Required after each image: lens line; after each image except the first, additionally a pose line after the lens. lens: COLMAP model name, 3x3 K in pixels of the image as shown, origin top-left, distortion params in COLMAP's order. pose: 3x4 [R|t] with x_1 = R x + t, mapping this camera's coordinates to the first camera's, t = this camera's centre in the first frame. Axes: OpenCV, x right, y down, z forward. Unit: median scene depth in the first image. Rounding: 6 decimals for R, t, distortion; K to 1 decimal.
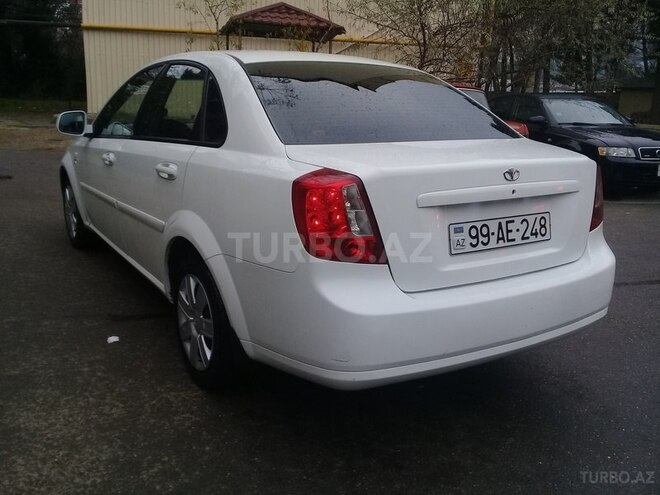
lens RADIAL K [[602.0, 0, 321.6], [0, 602.0, 245.2], [0, 0, 1]] dist [0.086042, -0.194814]
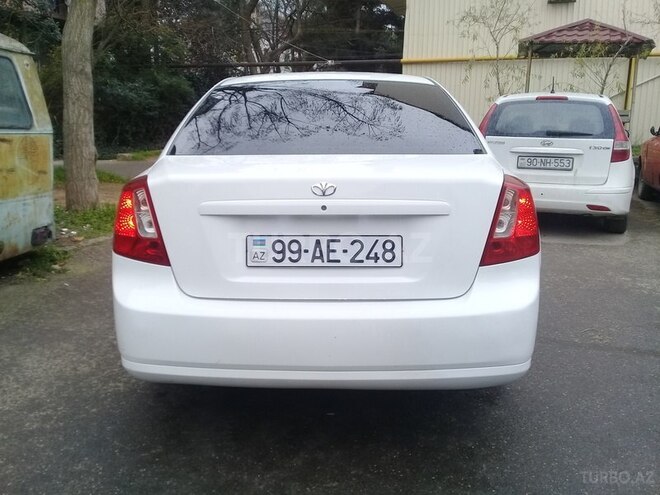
lens RADIAL K [[602.0, 0, 321.6], [0, 602.0, 245.2], [0, 0, 1]] dist [0.086042, -0.194814]
pose [[0.835664, 0.084354, -0.542725, 0.803683], [-0.108923, 0.993962, -0.013227, -0.018096], [0.538333, 0.070169, 0.839806, 0.221858]]
